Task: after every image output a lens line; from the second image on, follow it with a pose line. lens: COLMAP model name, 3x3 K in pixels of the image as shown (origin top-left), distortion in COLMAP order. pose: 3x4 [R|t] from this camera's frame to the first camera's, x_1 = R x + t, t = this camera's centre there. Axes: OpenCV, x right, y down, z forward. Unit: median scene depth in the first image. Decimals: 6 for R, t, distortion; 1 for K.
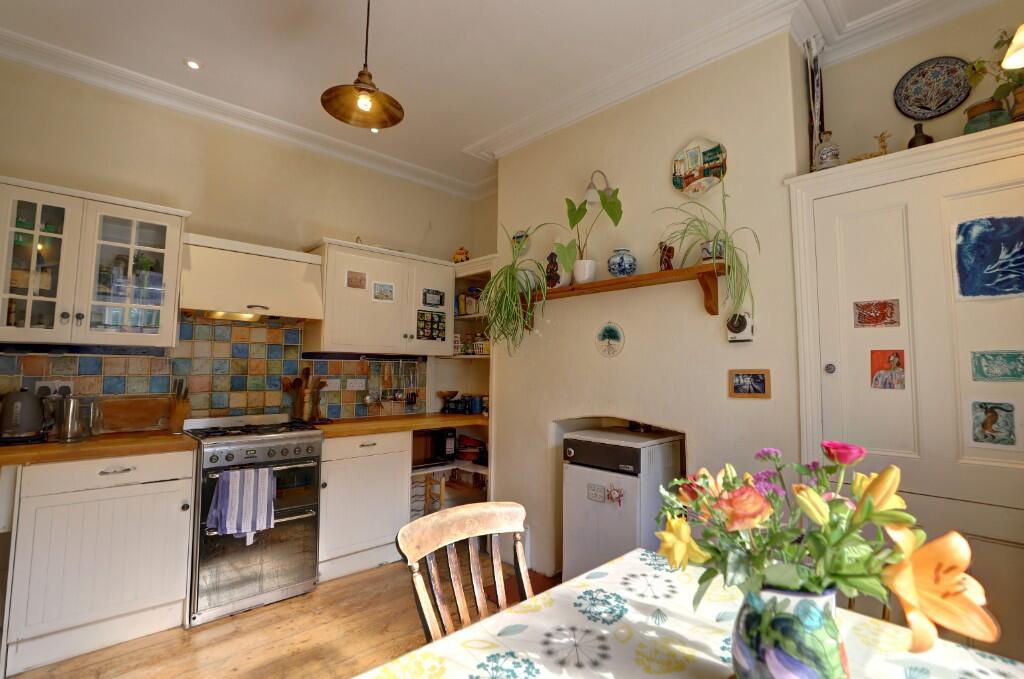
lens RADIAL K [[491.6, 0, 512.0], [0, 491.6, 339.5], [0, 0, 1]] dist [-0.000529, 0.000020]
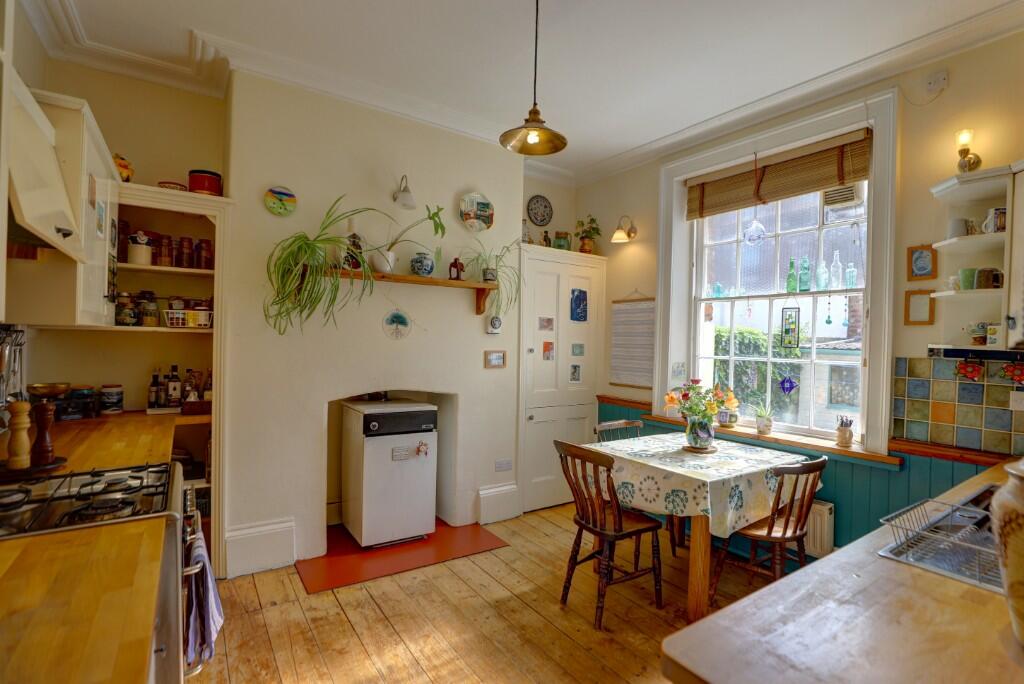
lens RADIAL K [[493.4, 0, 512.0], [0, 493.4, 342.0], [0, 0, 1]] dist [-0.000489, -0.000036]
pose [[0.177730, -0.002766, 0.984075, -1.061303], [-0.081708, 0.996502, 0.017558, -0.000994], [-0.980681, -0.083527, 0.176883, 0.619364]]
